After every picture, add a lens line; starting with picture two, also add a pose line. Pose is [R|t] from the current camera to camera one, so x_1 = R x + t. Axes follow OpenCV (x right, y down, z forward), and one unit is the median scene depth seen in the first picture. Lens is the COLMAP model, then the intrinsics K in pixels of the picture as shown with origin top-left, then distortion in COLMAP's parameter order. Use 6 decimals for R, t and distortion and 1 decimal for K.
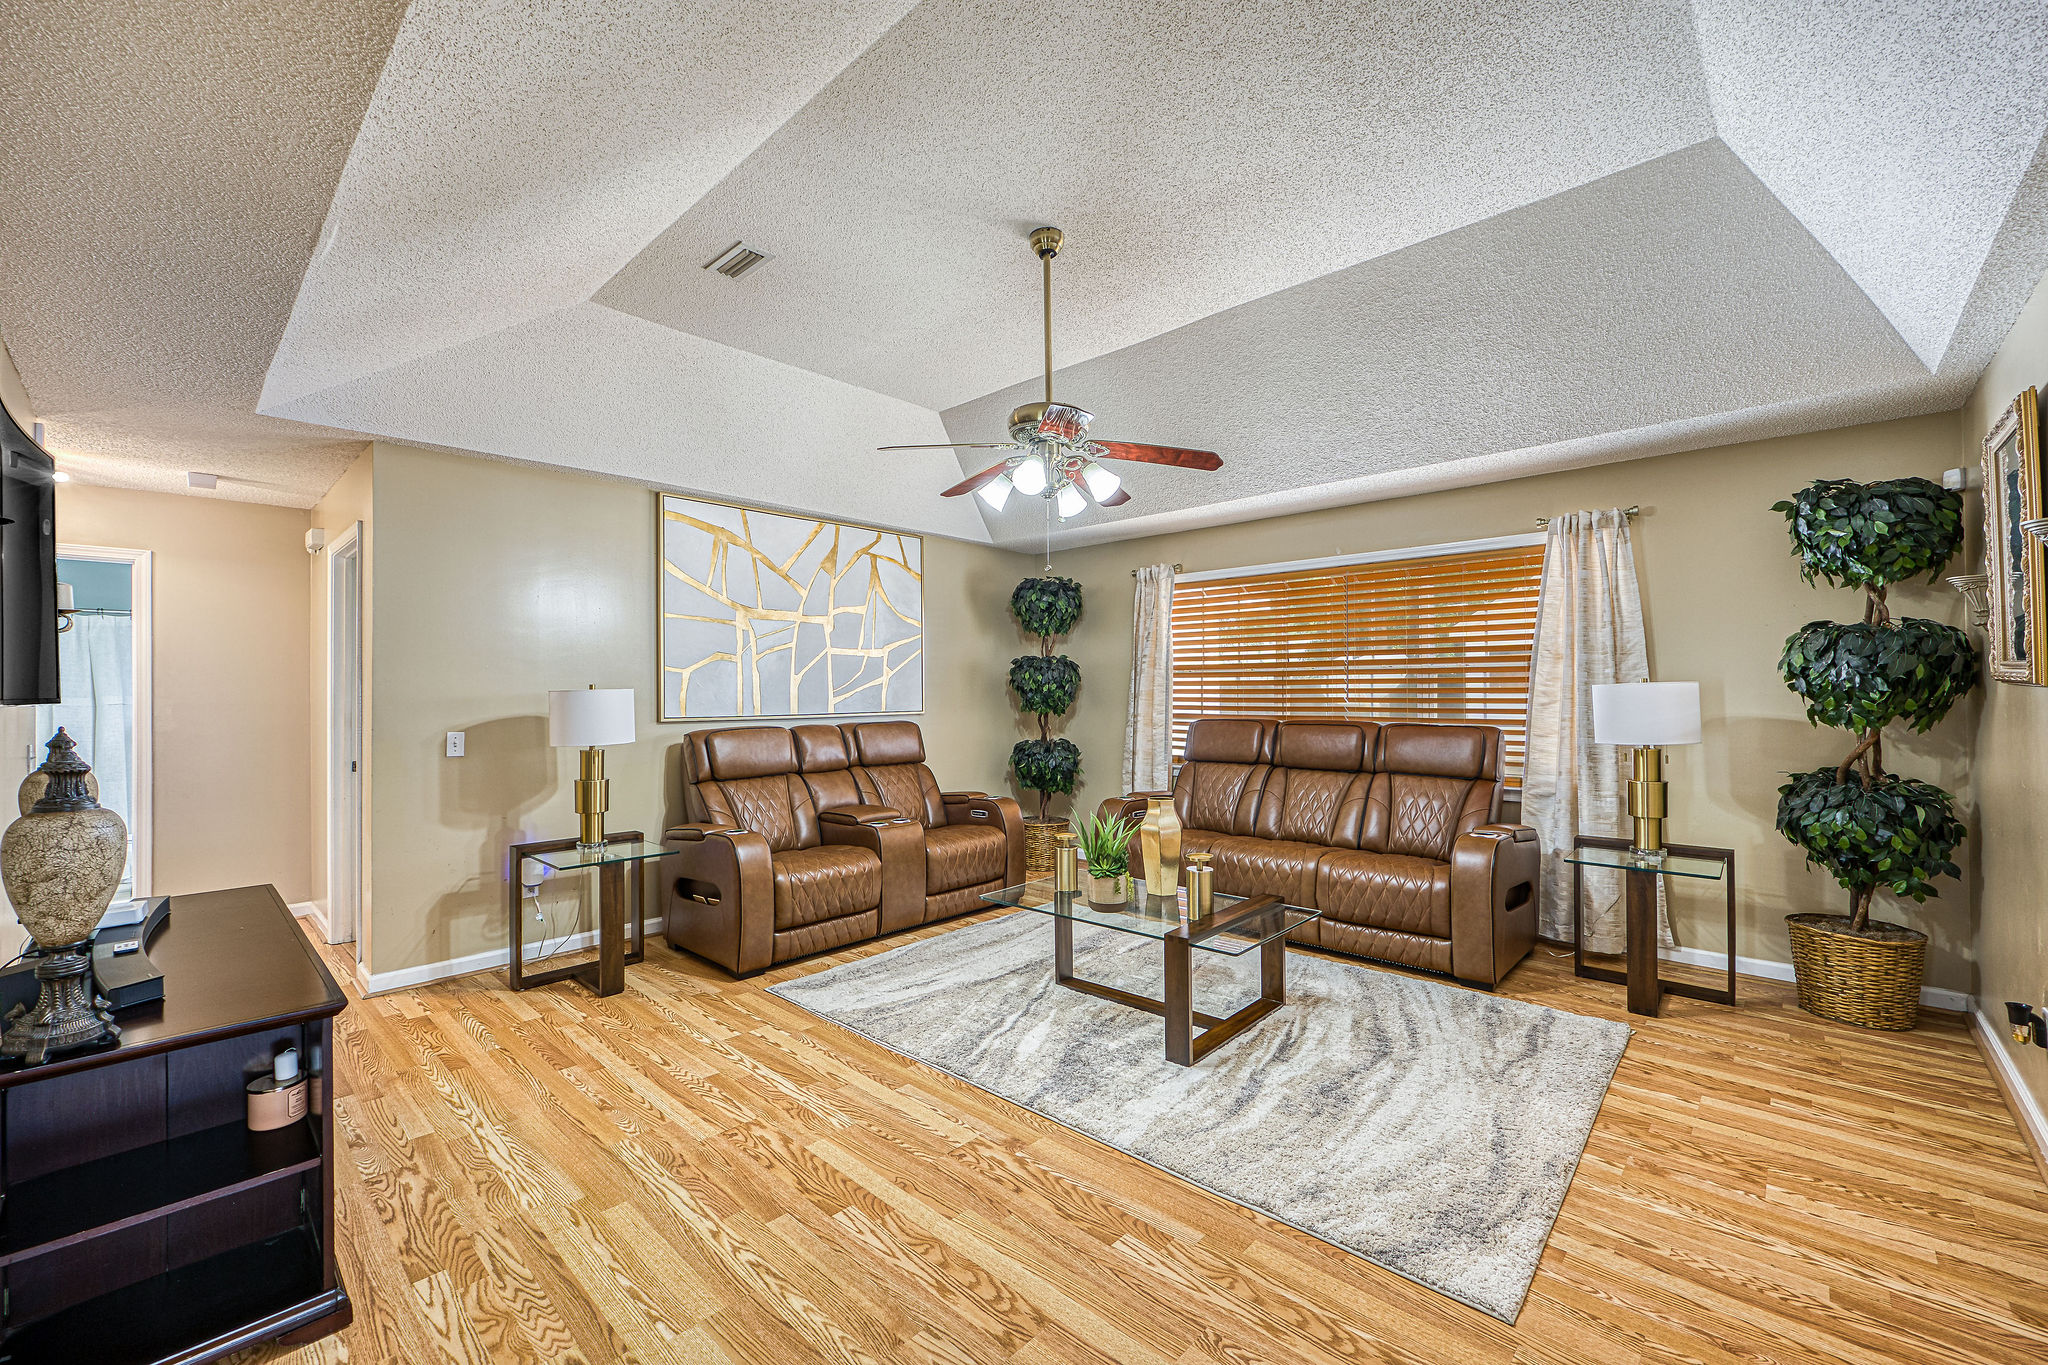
lens RADIAL K [[822.4, 0, 1020.9], [0, 822.4, 676.2], [0, 0, 1]] dist [-0.004364, 0.001082]
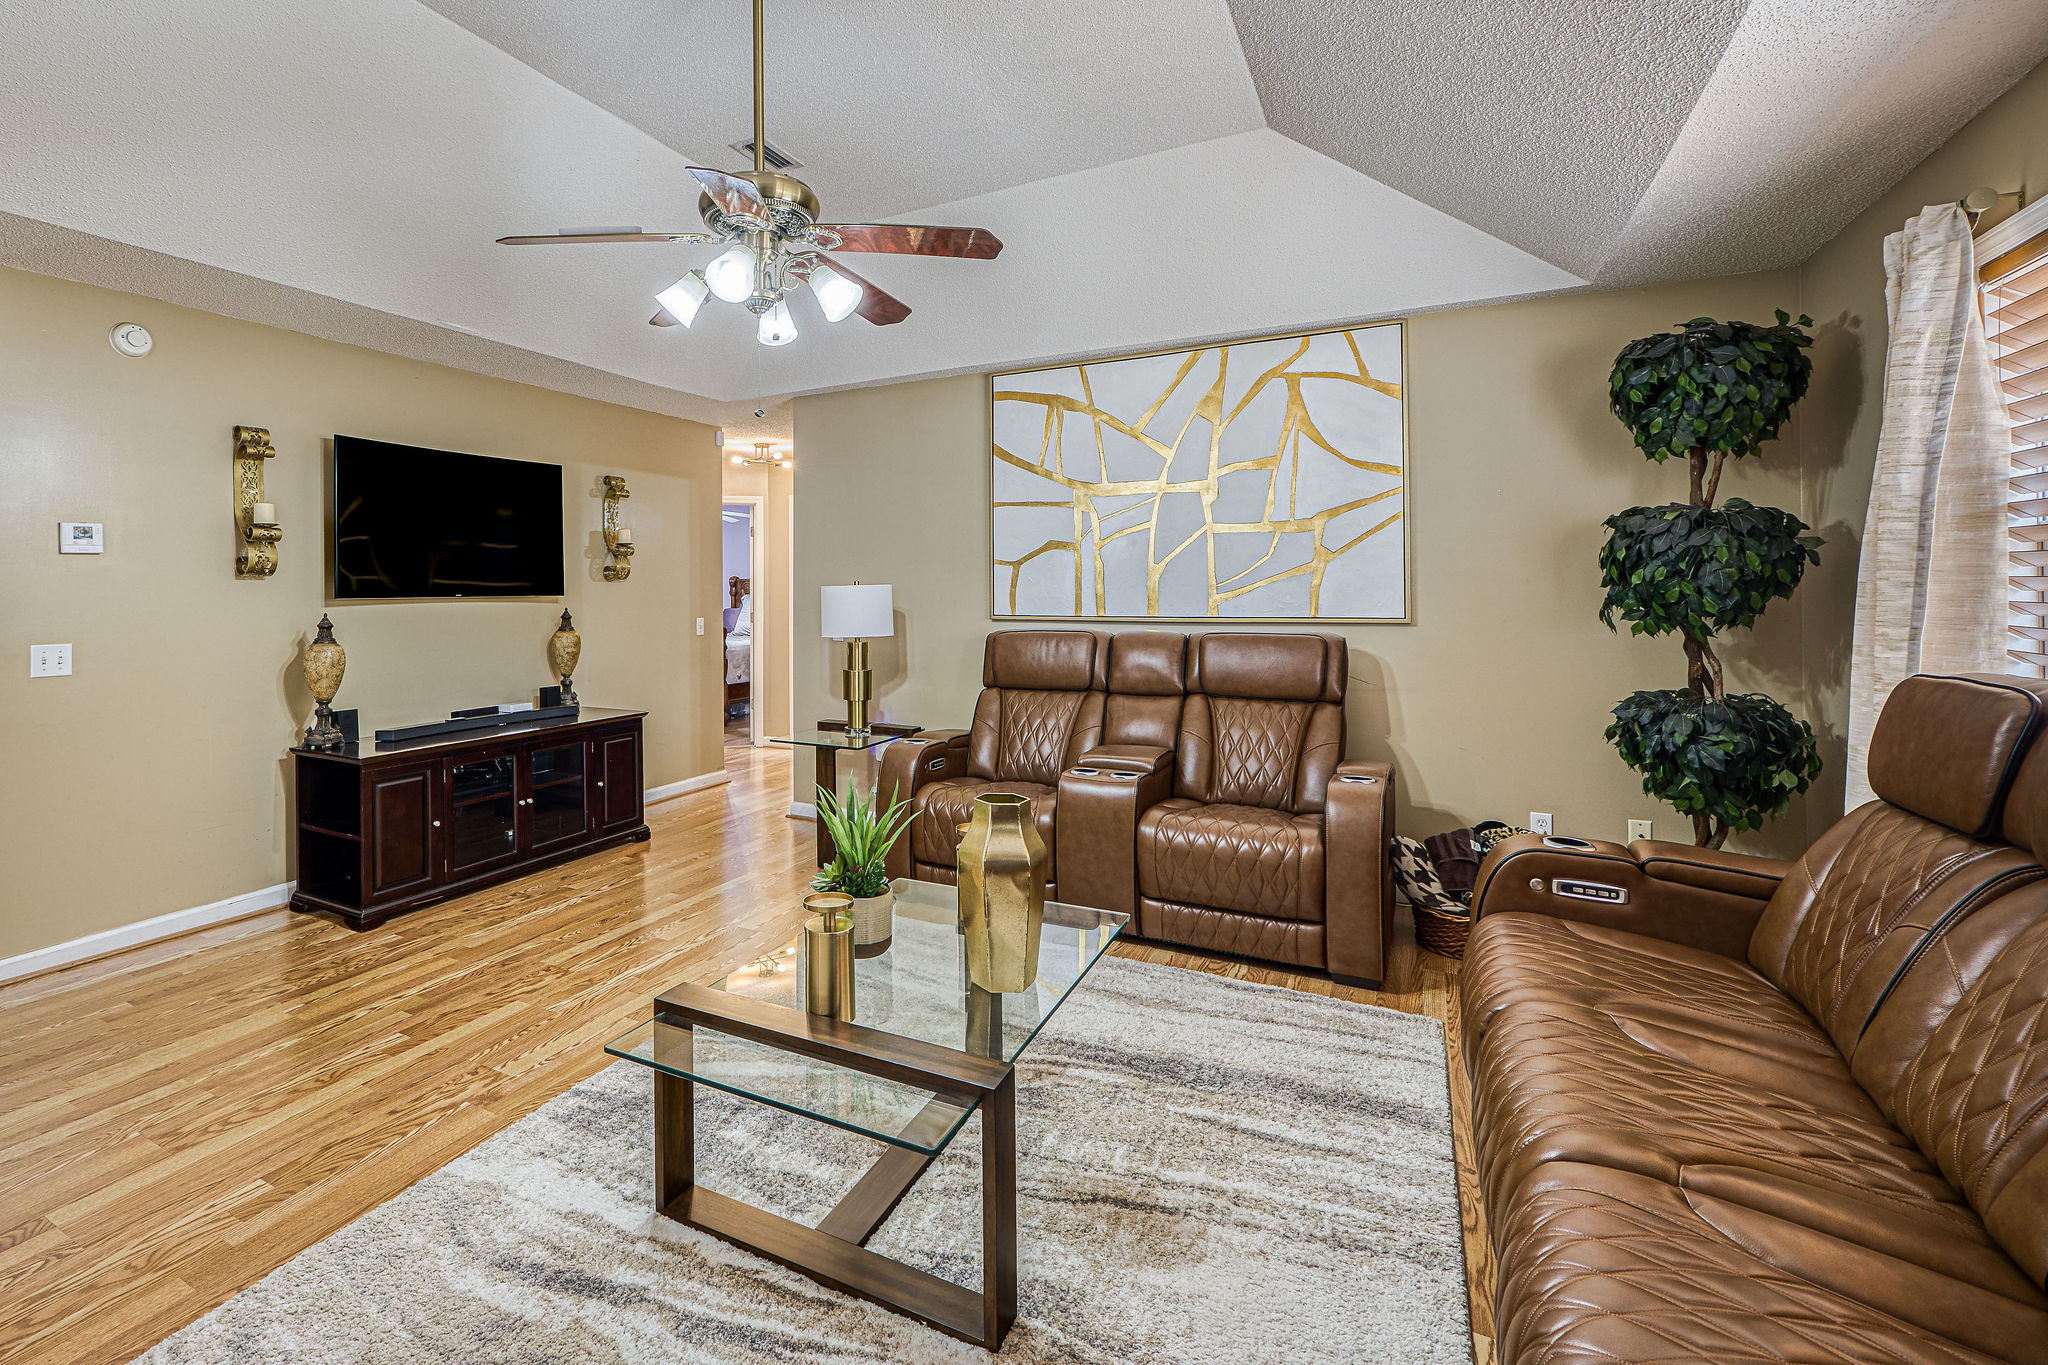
lens RADIAL K [[944.4, 0, 889.0], [0, 944.4, 568.4], [0, 0, 1]] dist [-0.002044, 0.000491]
pose [[0.226412, -0.017365, -0.973877, 0.719798], [0.024744, 0.999621, -0.012071, 0.009548], [0.973717, -0.021364, 0.226756, 0.786377]]
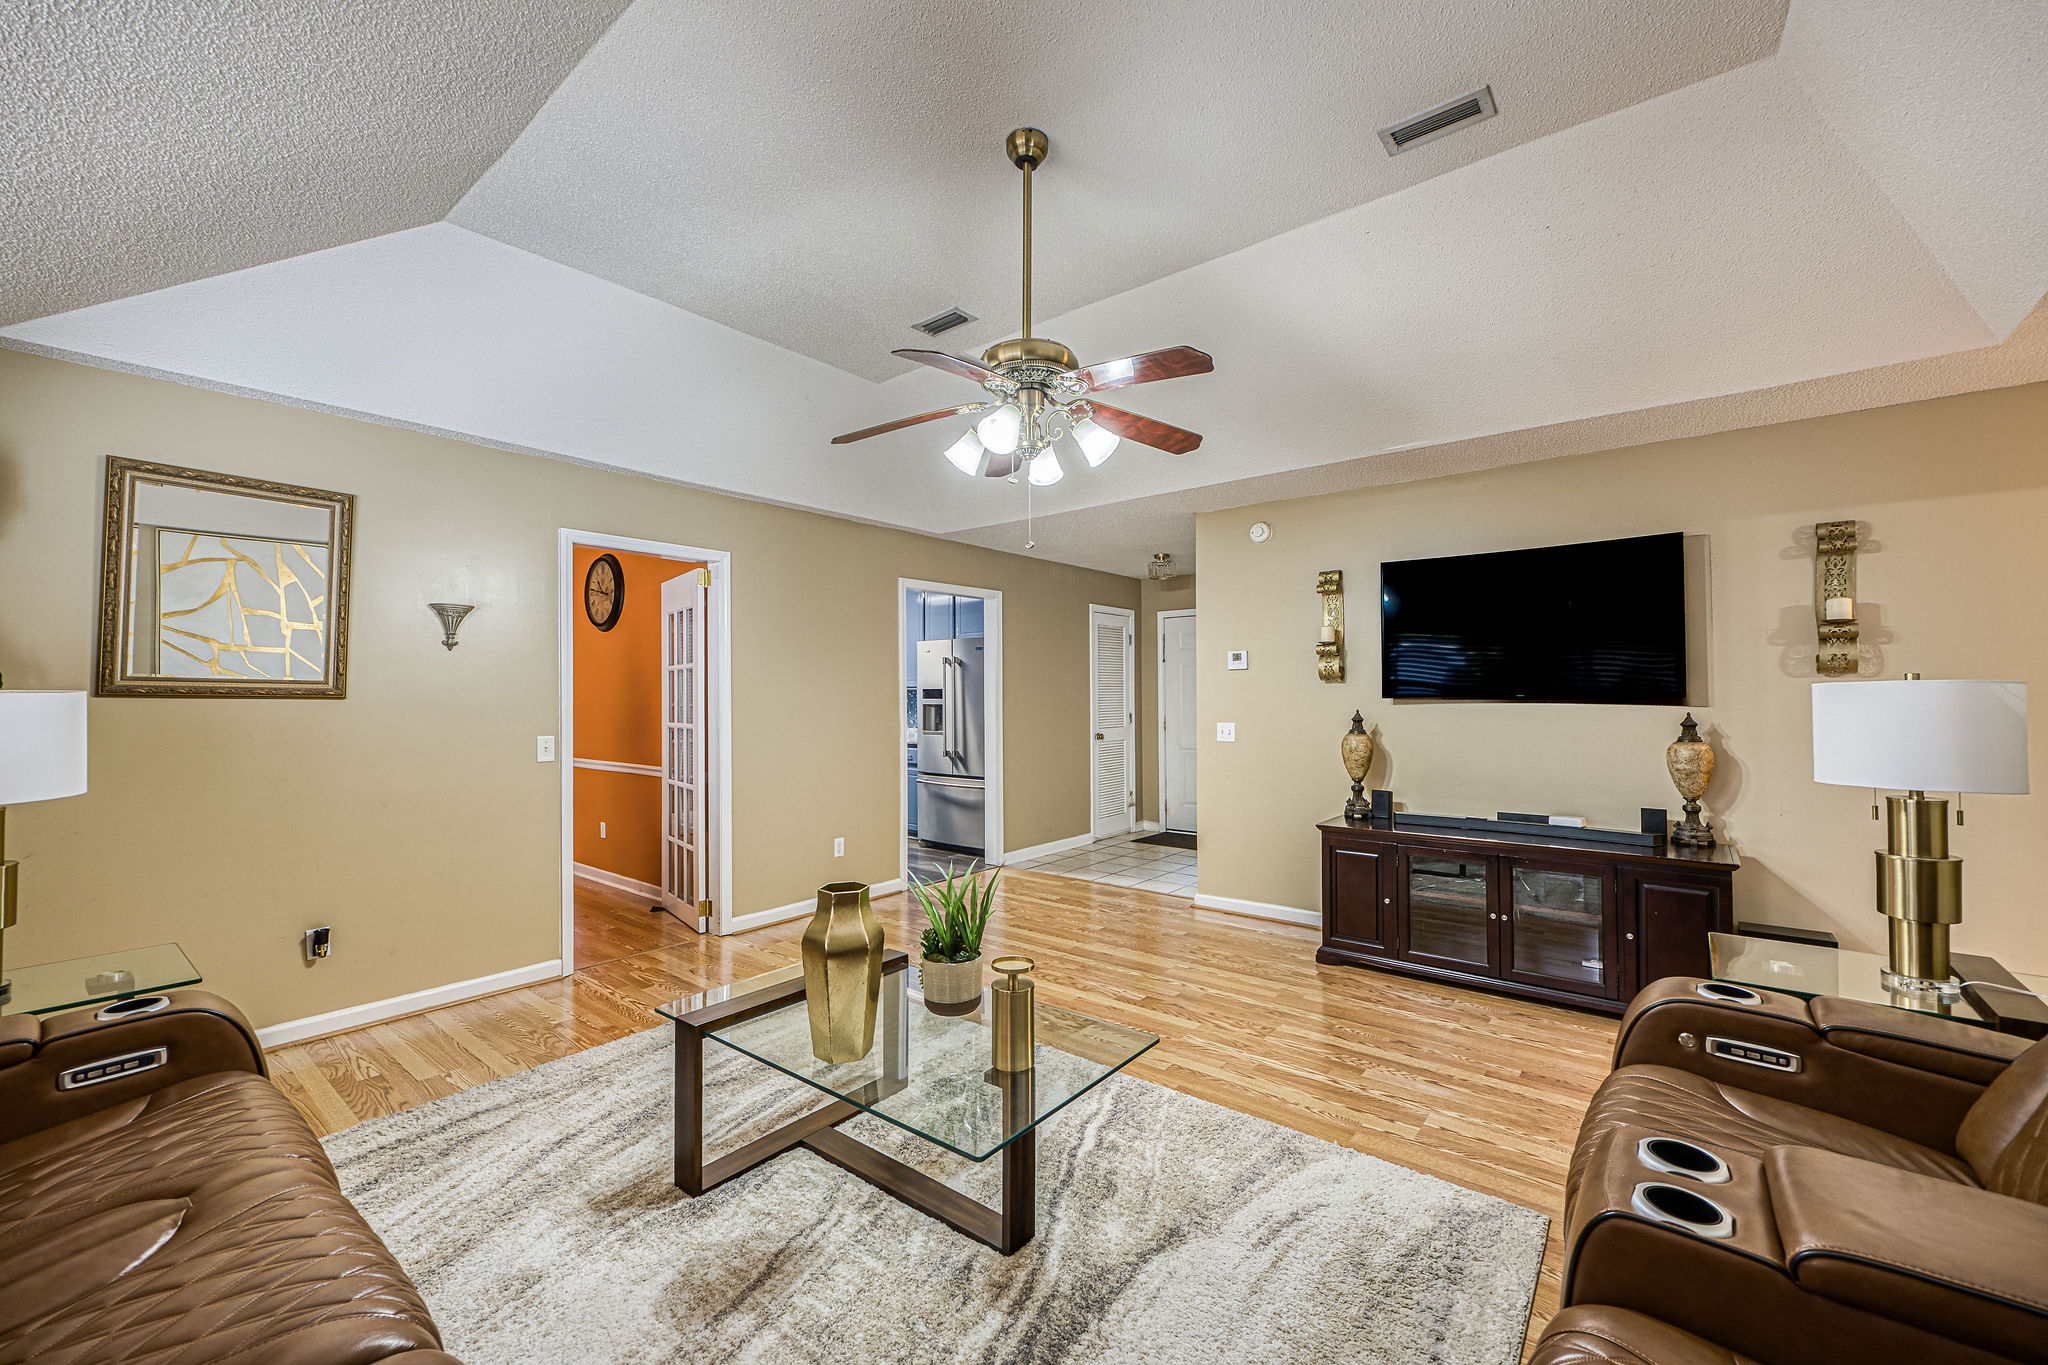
lens RADIAL K [[822.4, 0, 1006.2], [0, 822.4, 673.9], [0, 0, 1]] dist [-0.004364, 0.001082]
pose [[-0.998693, 0.008580, -0.050386, 0.084156], [0.010844, 0.998936, -0.044832, 0.028222], [0.049948, -0.045319, -0.997723, 1.549826]]
